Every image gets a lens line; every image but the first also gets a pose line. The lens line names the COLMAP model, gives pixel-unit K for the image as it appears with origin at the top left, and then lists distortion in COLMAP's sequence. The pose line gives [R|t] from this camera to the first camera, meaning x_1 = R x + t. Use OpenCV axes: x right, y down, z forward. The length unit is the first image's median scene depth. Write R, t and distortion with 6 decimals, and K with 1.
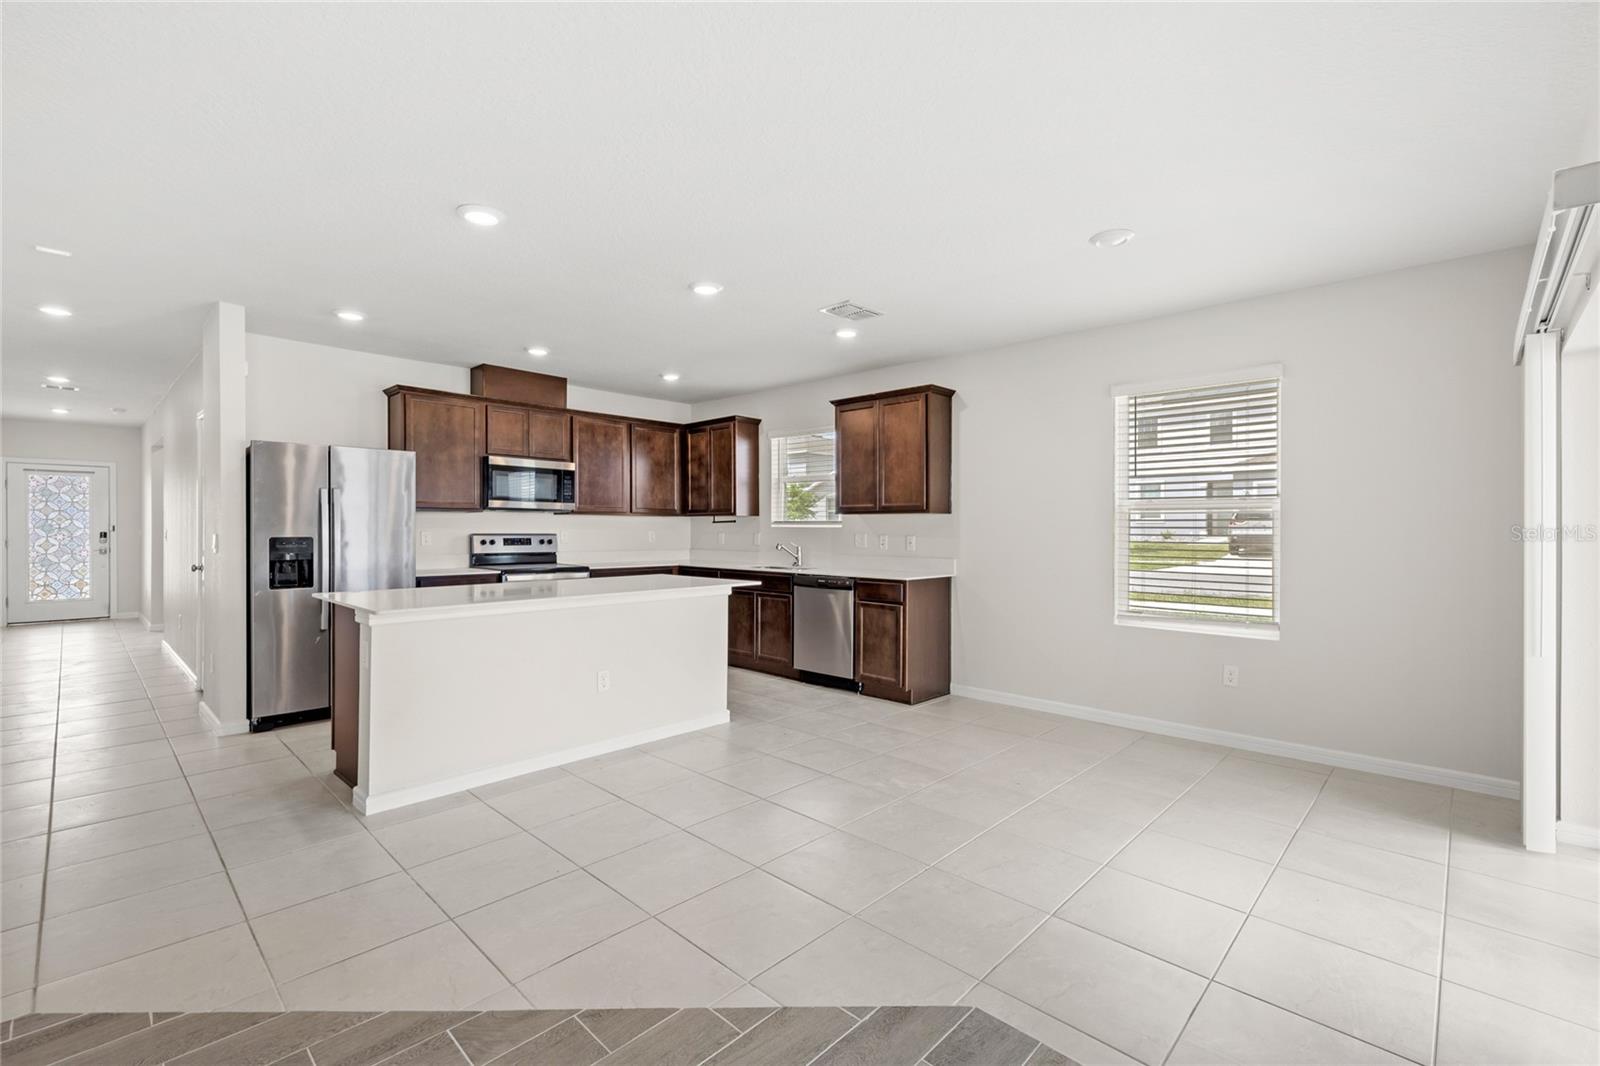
lens RADIAL K [[686.2, 0, 800.4], [0, 686.2, 536.2], [0, 0, 1]] dist [-0.001082, 0.001095]
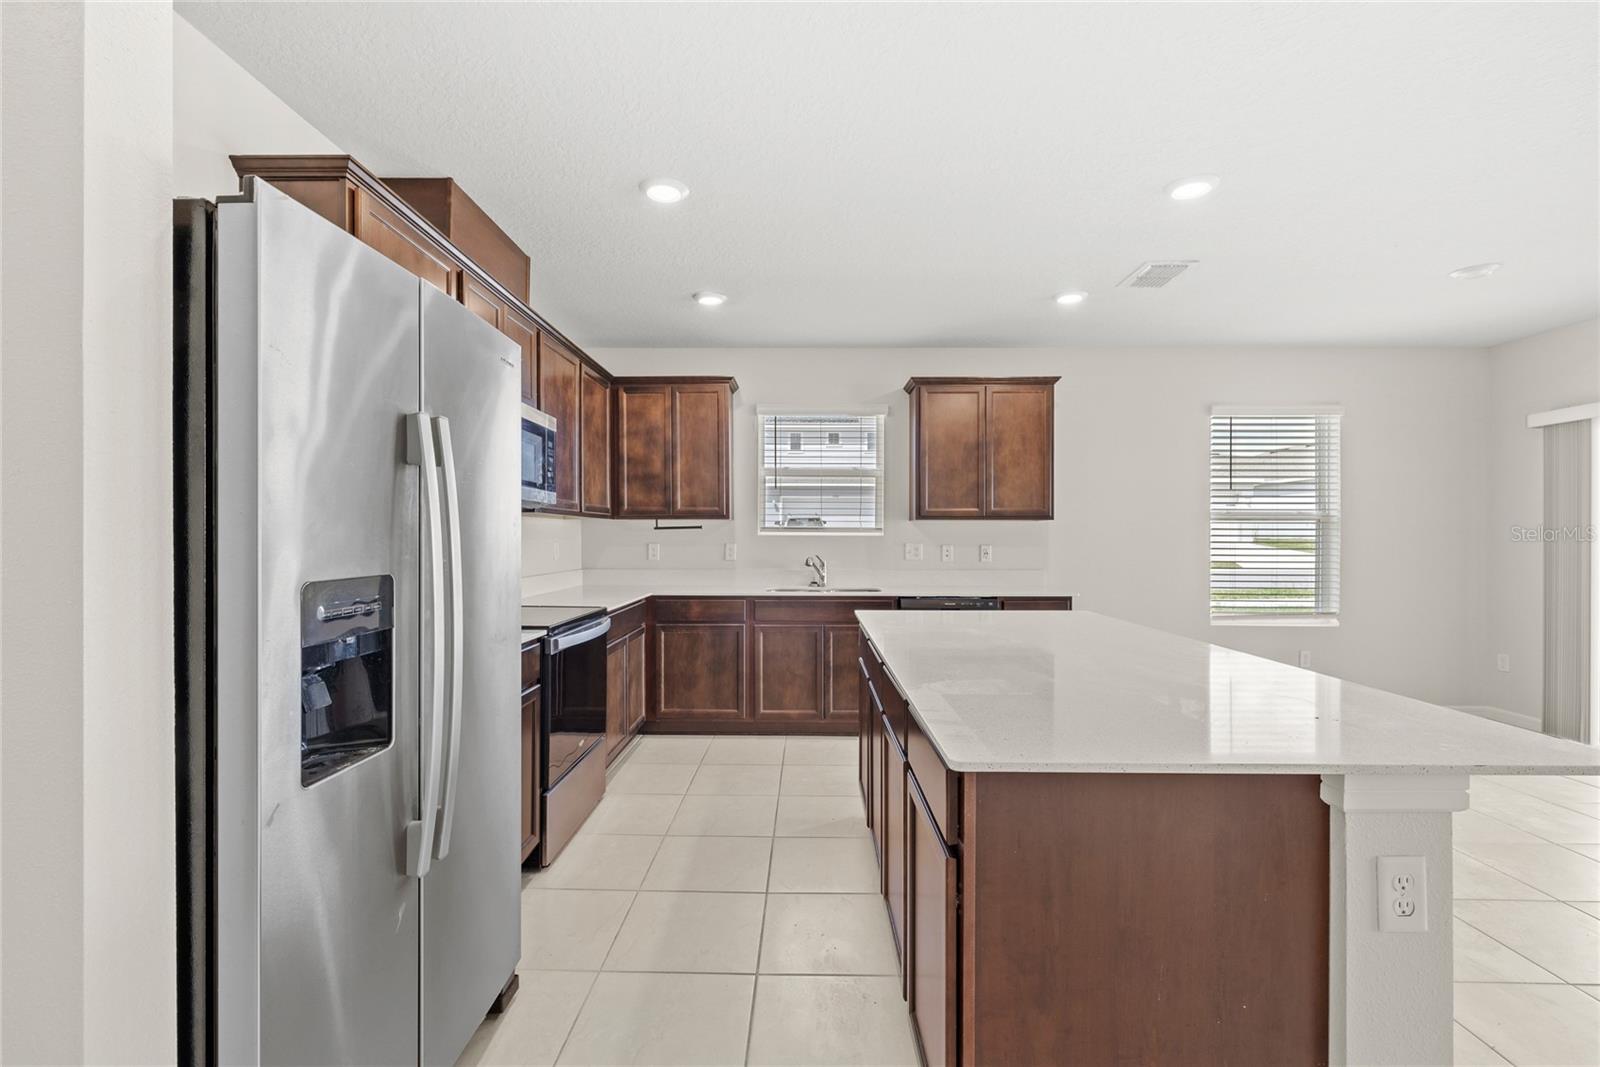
lens RADIAL K [[686.2, 0, 805.4], [0, 686.2, 538.1], [0, 0, 1]] dist [-0.001082, 0.001095]
pose [[0.737023, -0.005042, 0.675849, -0.589069], [0.010152, 0.999942, -0.003612, -0.008631], [-0.675792, 0.009523, 0.737031, 0.500115]]
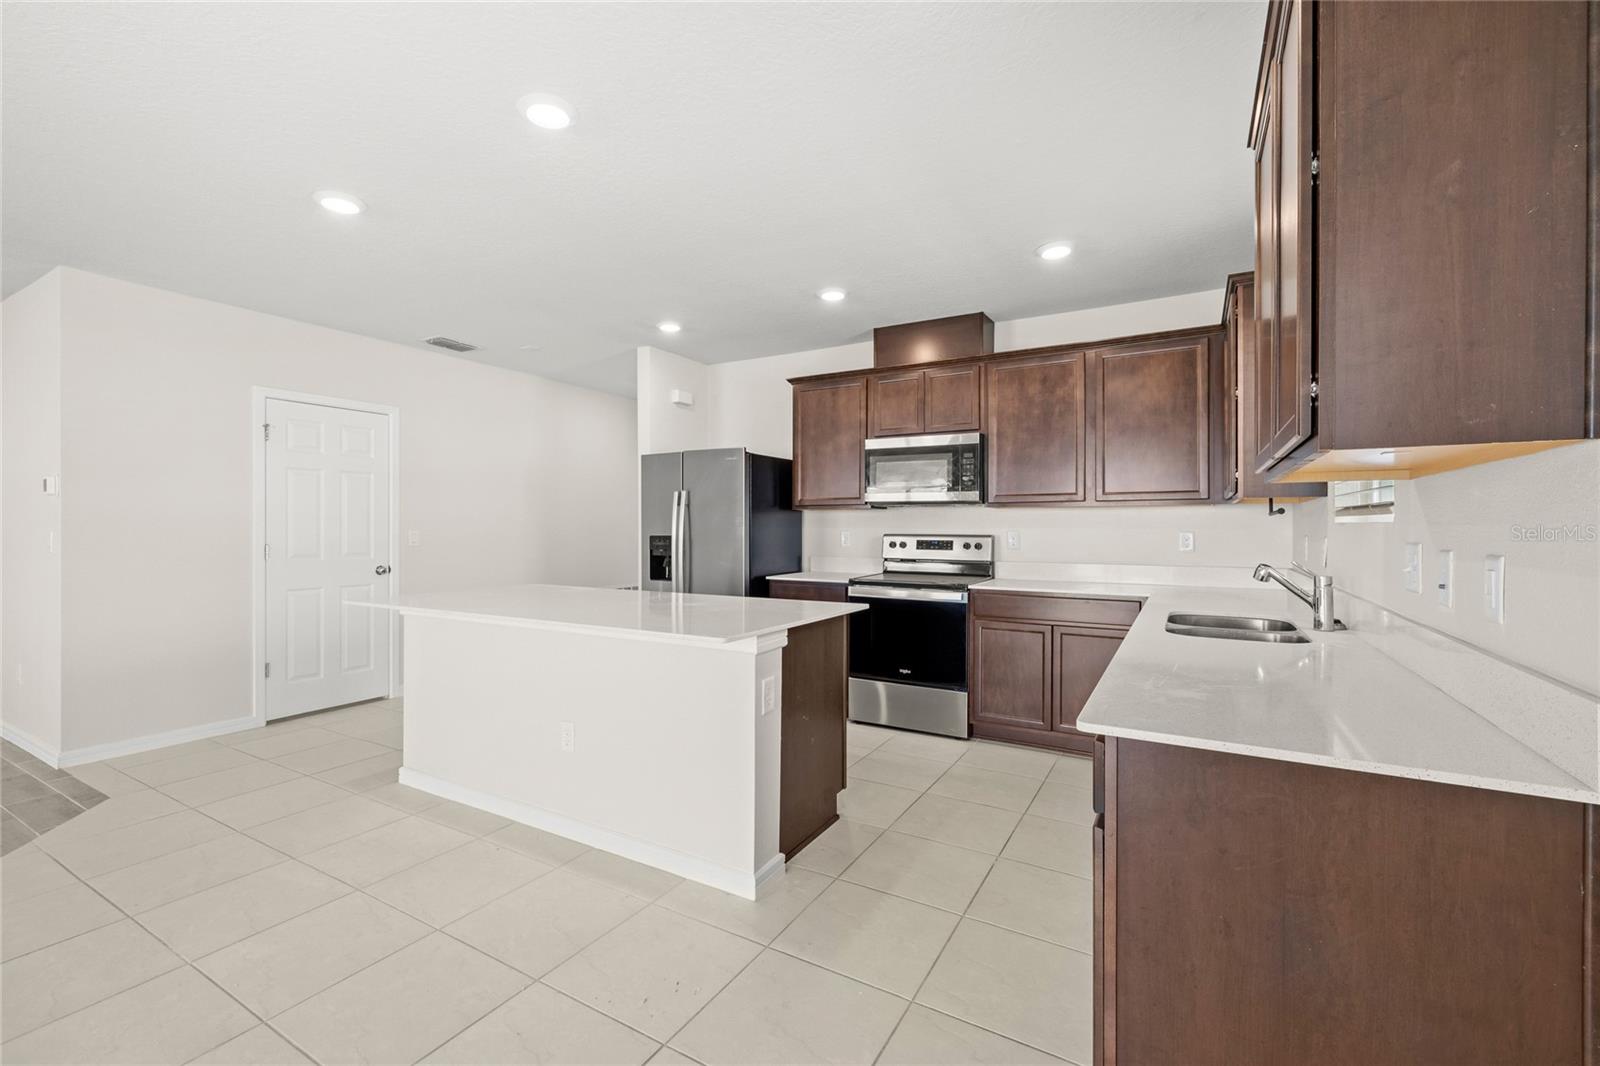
lens RADIAL K [[686.2, 0, 798.6], [0, 686.2, 532.5], [0, 0, 1]] dist [-0.001082, 0.001095]
pose [[0.228946, 0.004882, -0.973427, 0.319312], [-0.010514, 0.999941, 0.002542, -0.006770], [0.973382, 0.009652, 0.228984, 0.716498]]
